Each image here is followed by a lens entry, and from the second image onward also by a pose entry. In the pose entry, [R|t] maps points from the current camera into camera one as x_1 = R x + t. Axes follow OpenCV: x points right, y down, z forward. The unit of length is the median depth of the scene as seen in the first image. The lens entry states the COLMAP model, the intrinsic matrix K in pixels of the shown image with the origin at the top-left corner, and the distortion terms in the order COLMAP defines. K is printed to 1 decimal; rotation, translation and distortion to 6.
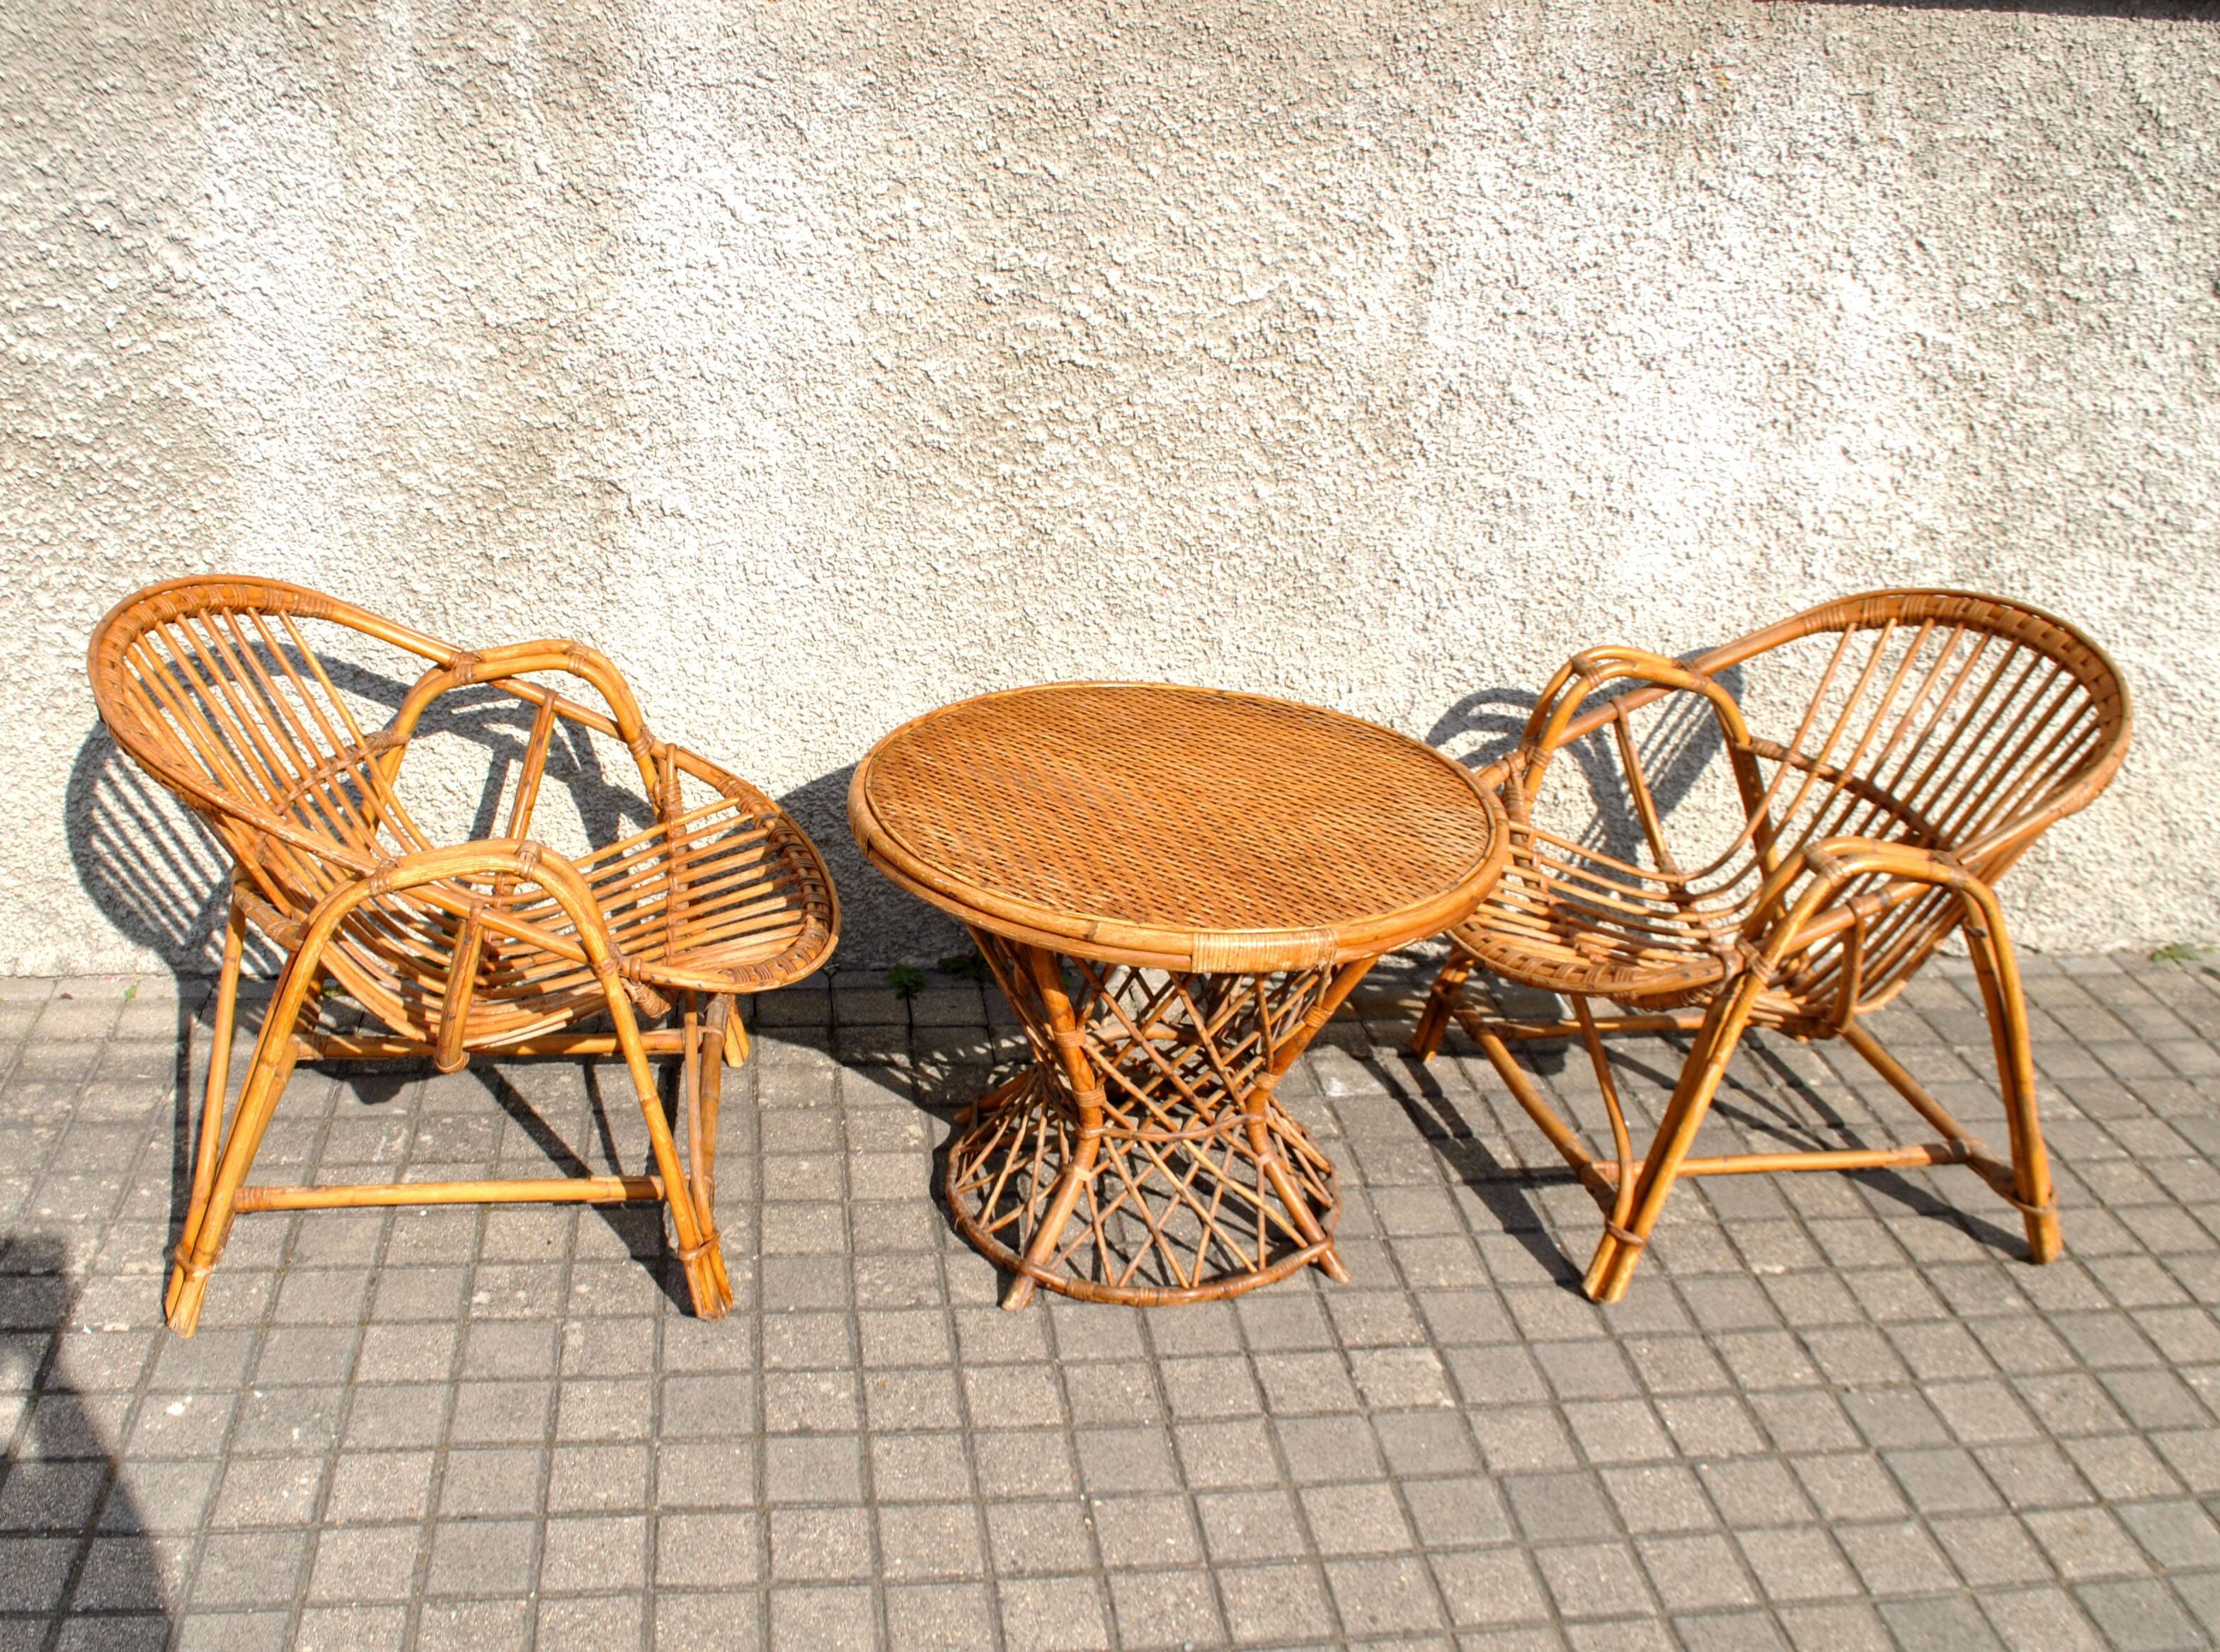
lens RADIAL K [[2266.0, 0, 1073.0], [0, 2266.0, 881.5], [0, 0, 1]] dist [-0.078821, 0.000000]
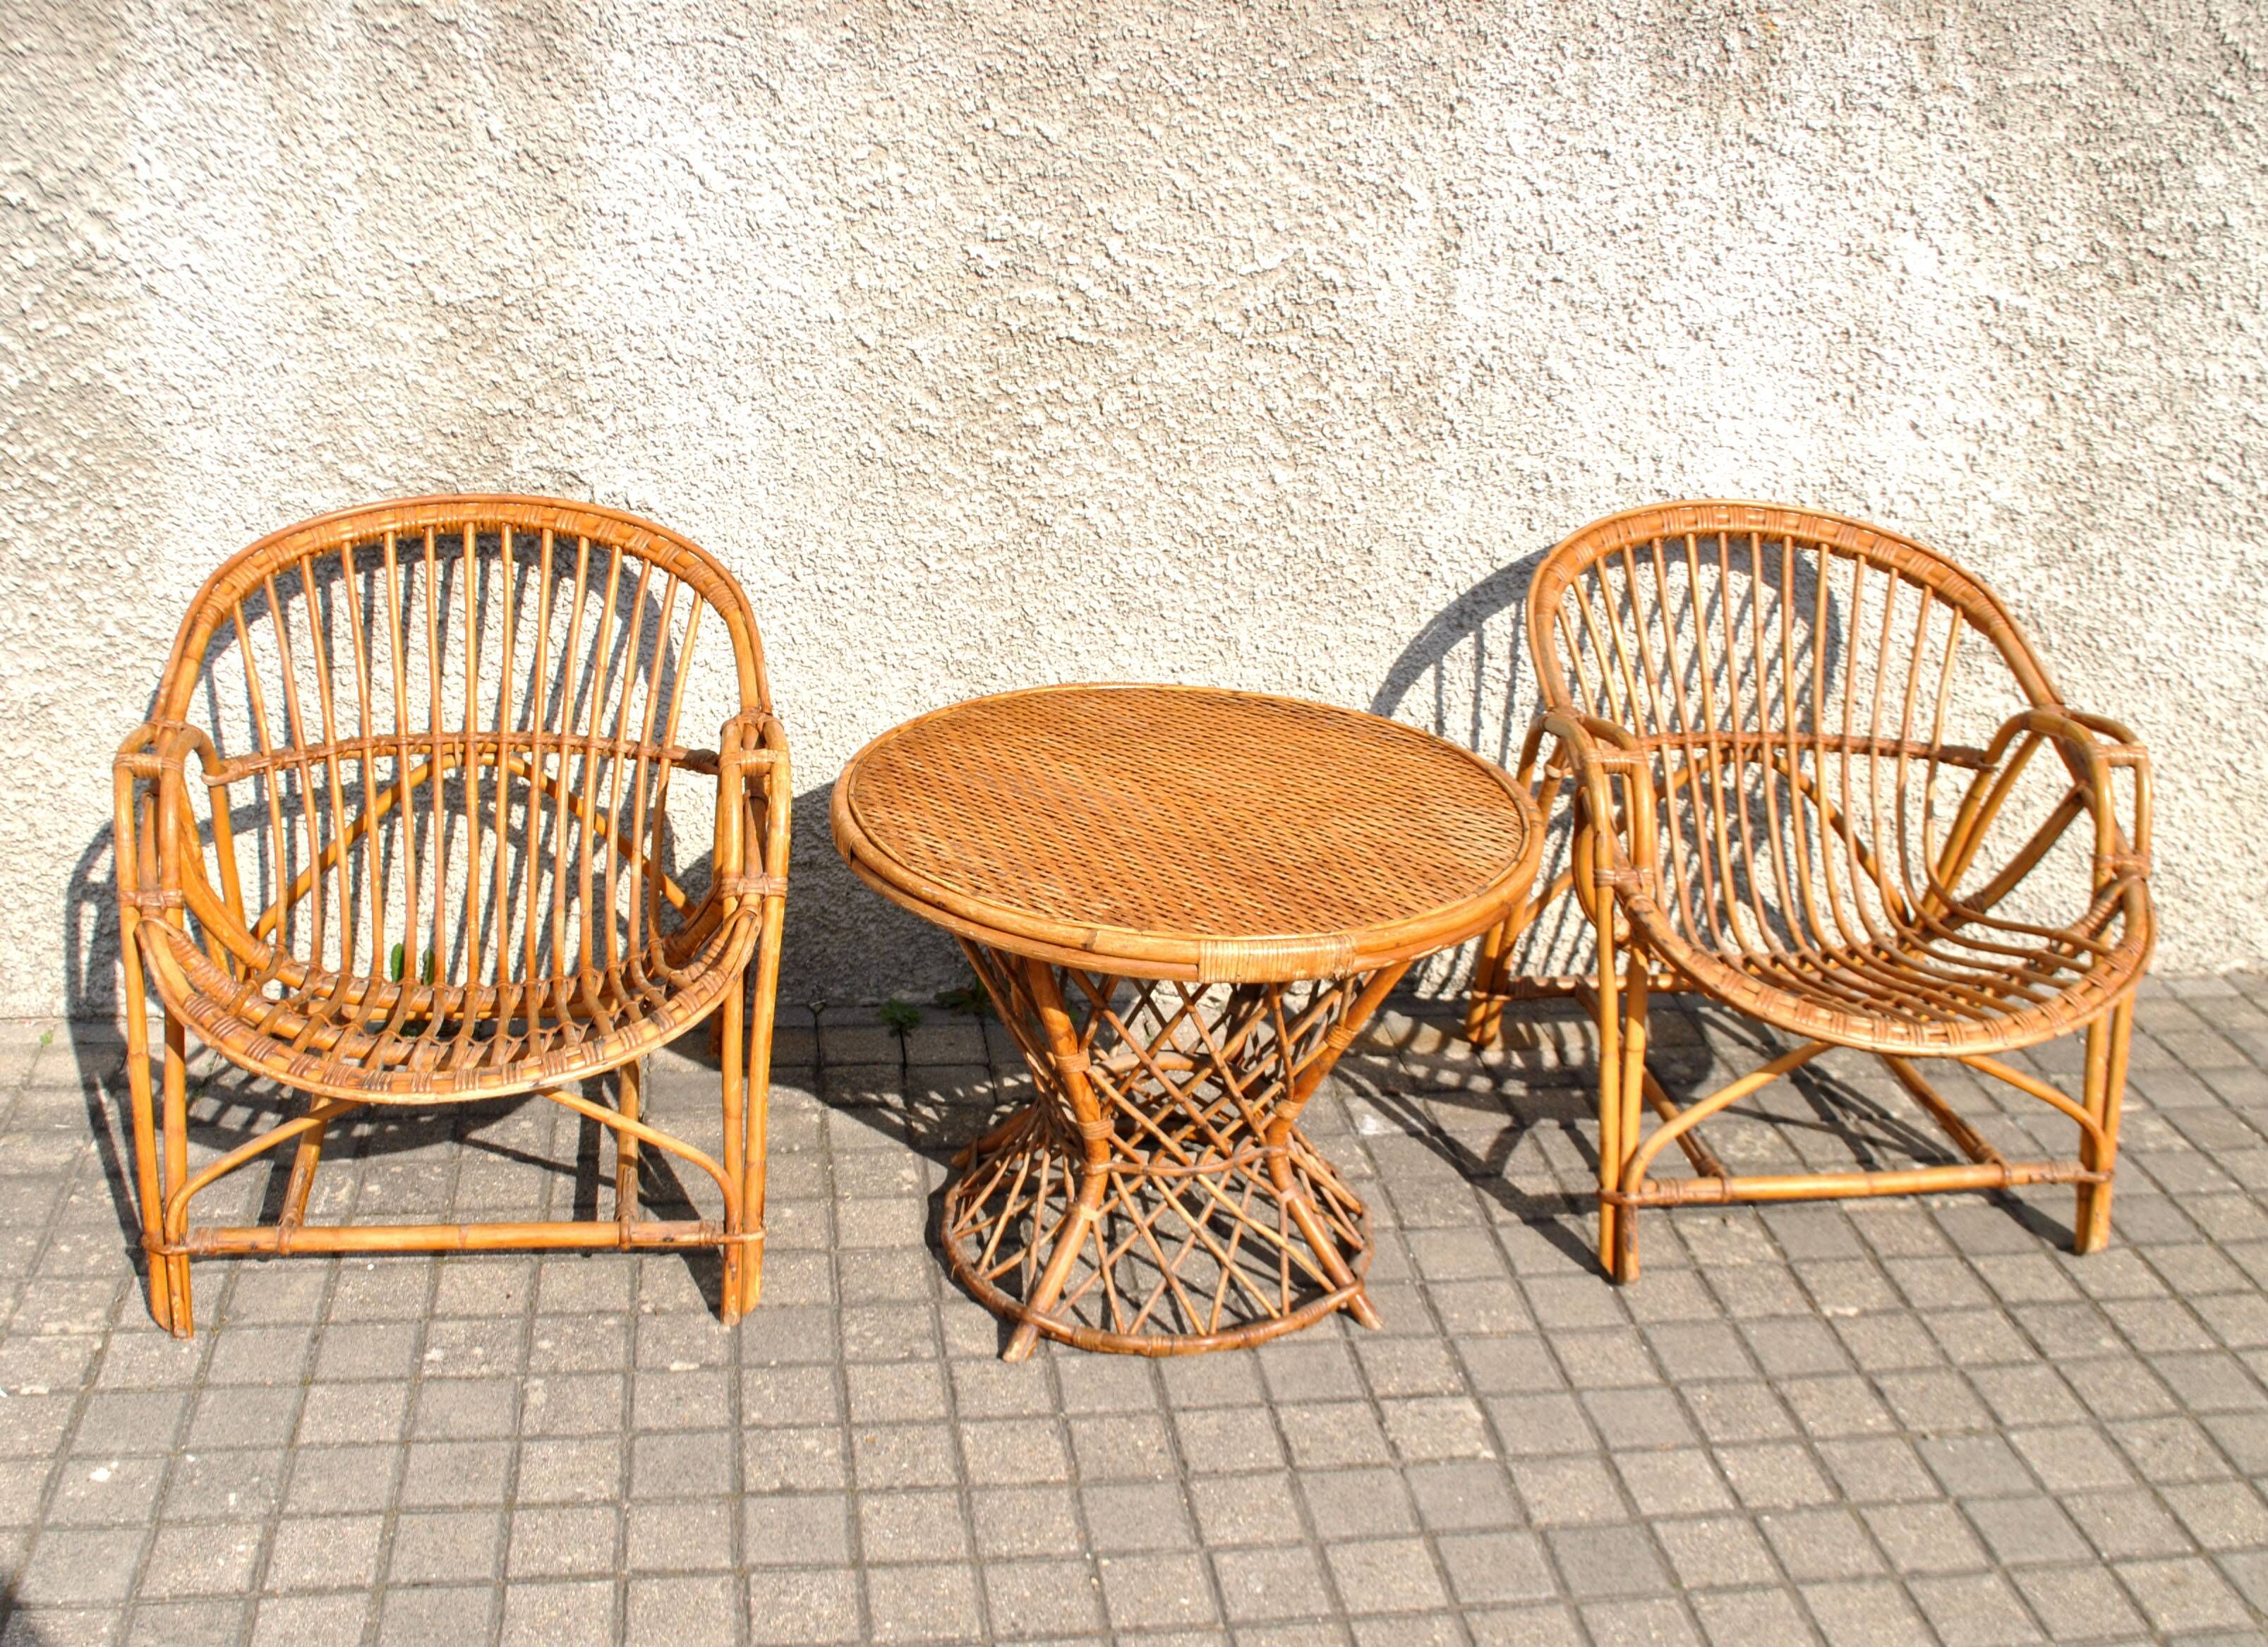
lens RADIAL K [[2578.3, 0, 1126.4], [0, 2578.3, 867.2], [0, 0, 1]] dist [-0.067442, 0.000000]
pose [[0.999897, -0.012057, 0.007807, 0.011591], [0.012303, 0.999405, -0.032237, 0.020442], [-0.007413, 0.032330, 0.999450, -0.045341]]
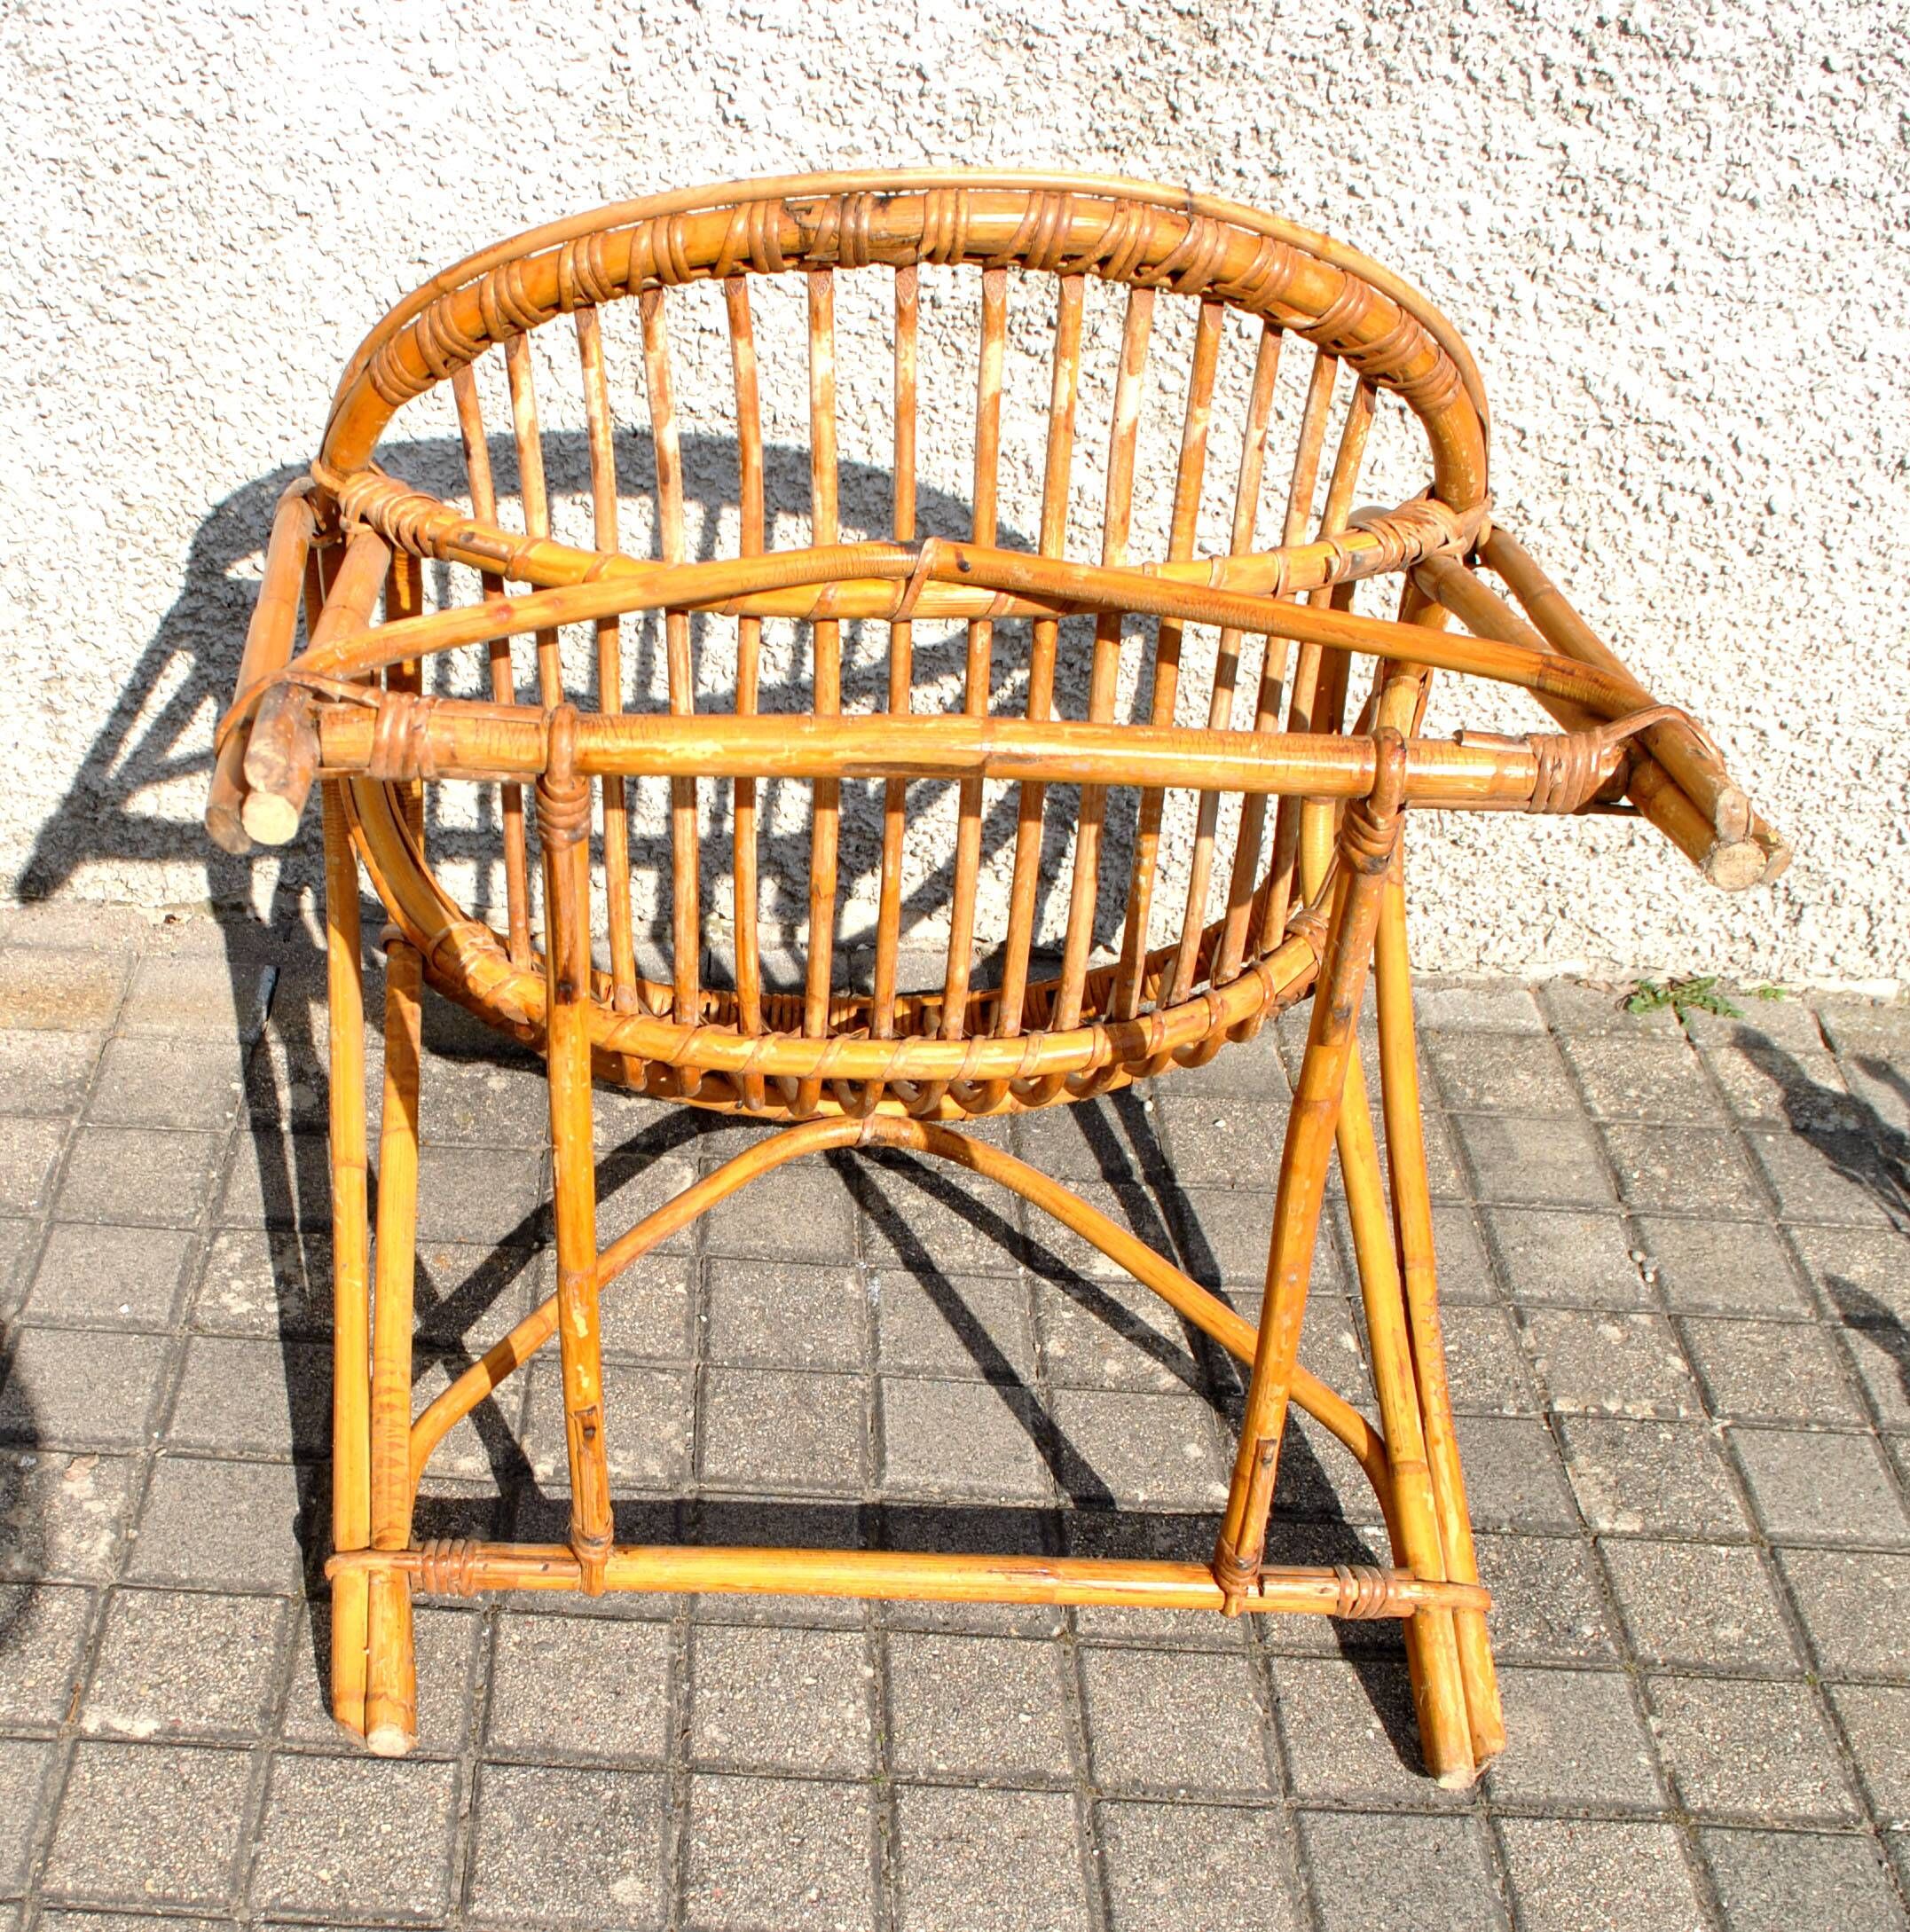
lens RADIAL K [[2759.4, 0, 644.4], [0, 2759.4, 1130.3], [0, 0, 1]] dist [-0.086637, 0.000000]
pose [[0.984562, 0.090238, -0.149982, 0.453145], [-0.059512, 0.978396, 0.197989, -0.052108], [0.164608, -0.186007, 0.968662, 0.483513]]
